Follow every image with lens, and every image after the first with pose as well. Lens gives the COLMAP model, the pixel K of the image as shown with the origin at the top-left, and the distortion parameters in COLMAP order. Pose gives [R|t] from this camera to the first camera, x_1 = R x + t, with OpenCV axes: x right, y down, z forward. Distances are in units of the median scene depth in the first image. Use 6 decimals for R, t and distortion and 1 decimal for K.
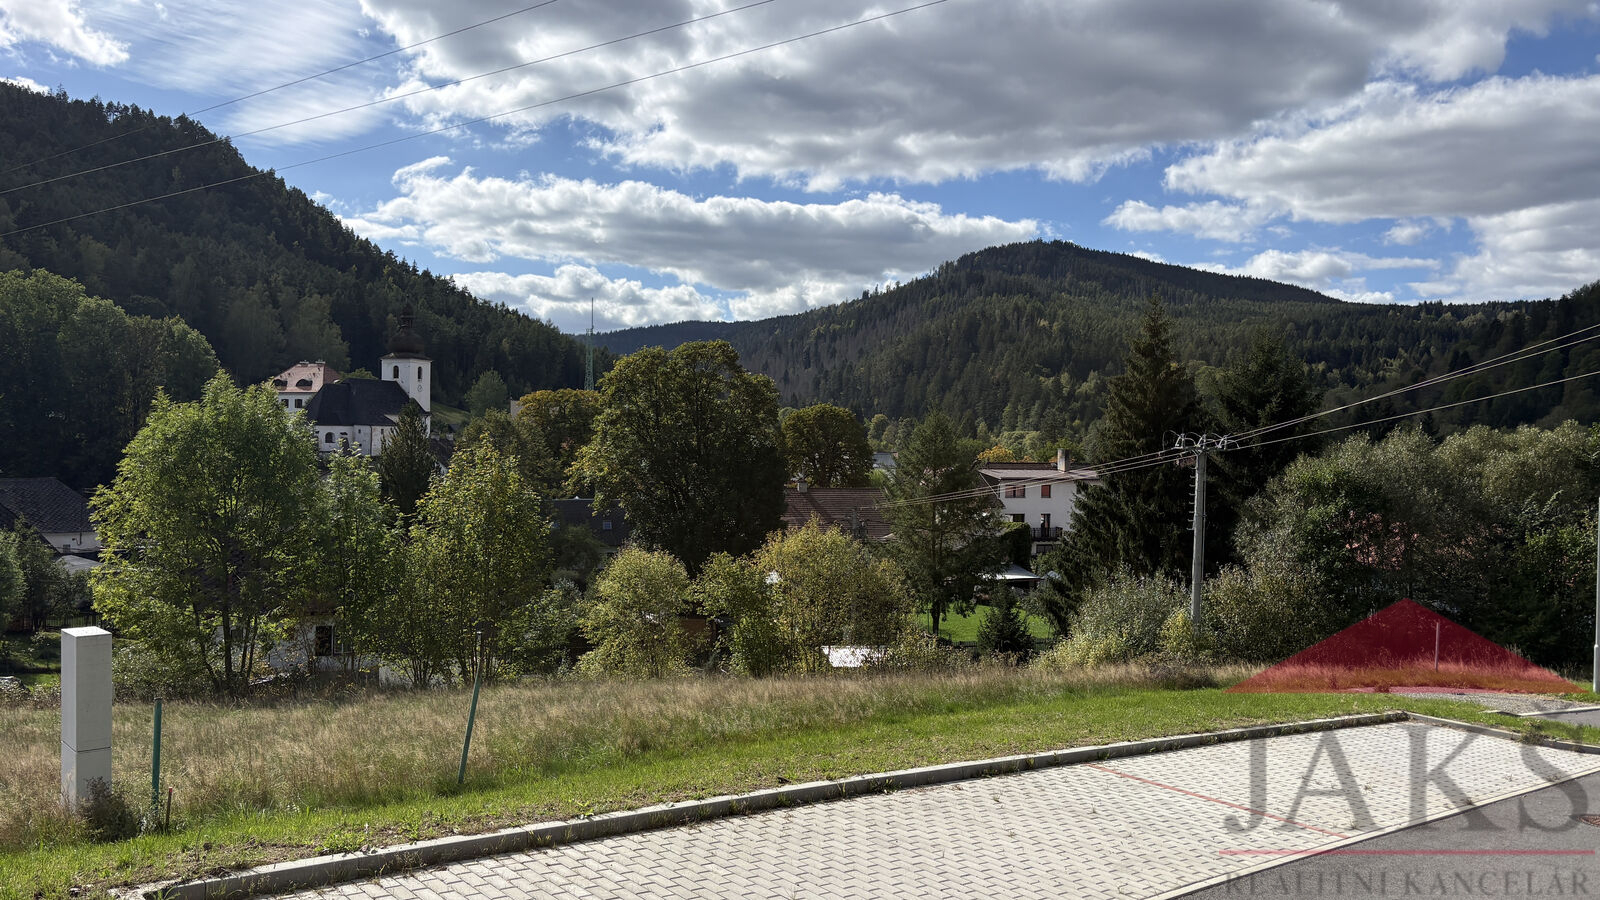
lens RADIAL K [[1241.7, 0, 809.8], [0, 1241.7, 446.5], [0, 0, 1]] dist [0.060607, -0.062564]
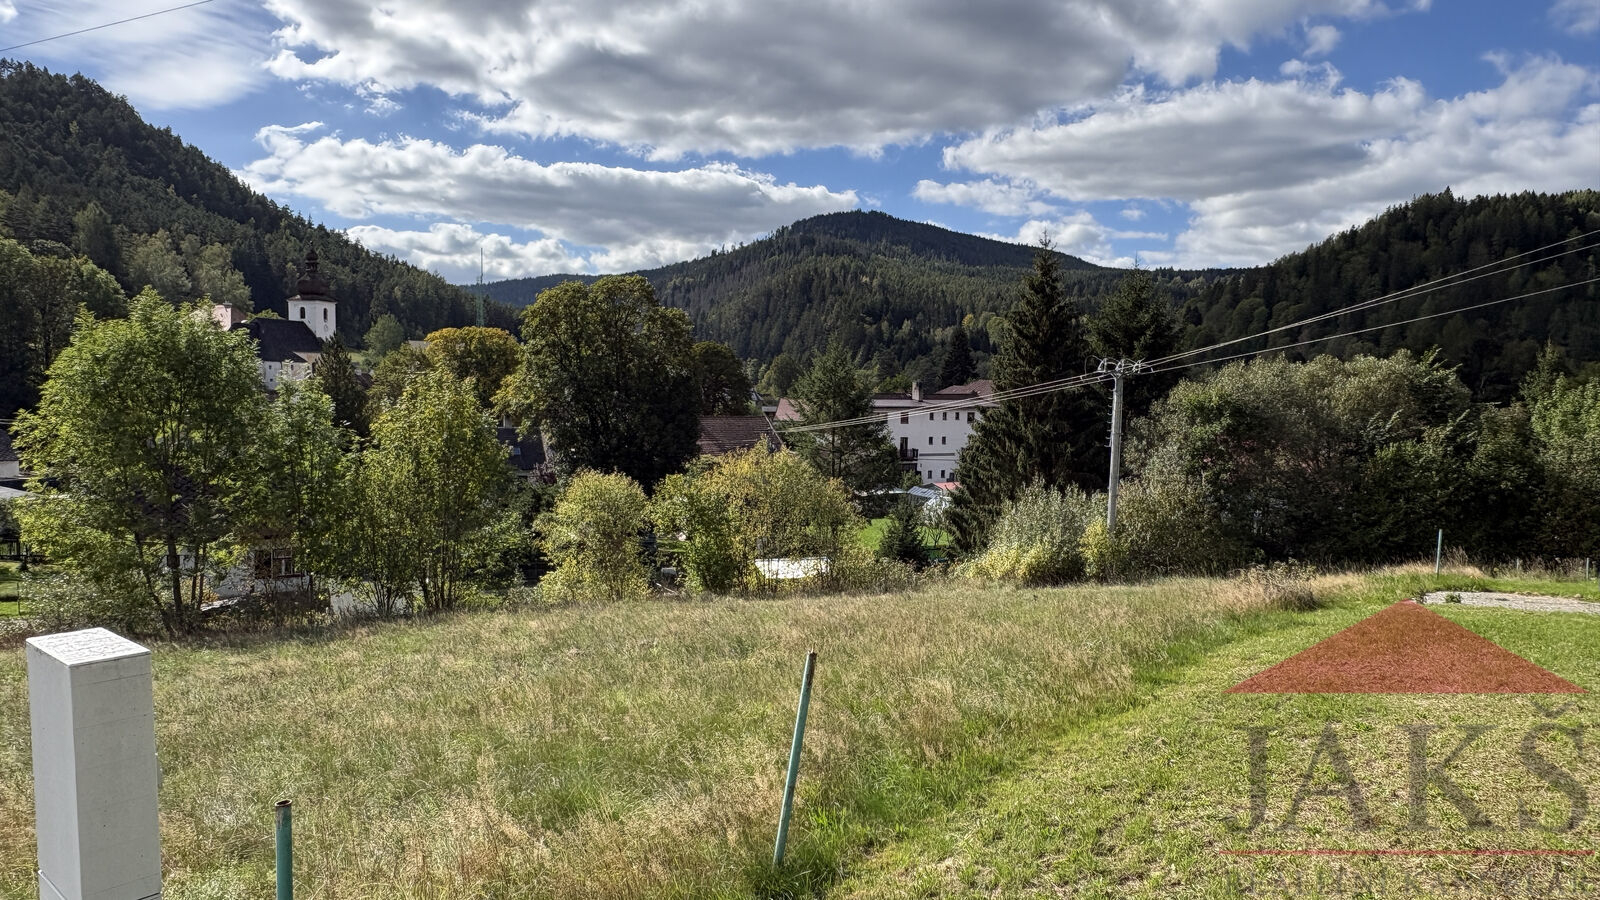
lens RADIAL K [[1039.4, 0, 808.7], [0, 1039.4, 460.0], [0, 0, 1]] dist [-0.000721, 0.002625]
pose [[0.990234, -0.011088, 0.138975, -0.052298], [0.000935, 0.997338, 0.072909, 0.007086], [-0.139413, -0.072067, 0.987608, 0.085519]]
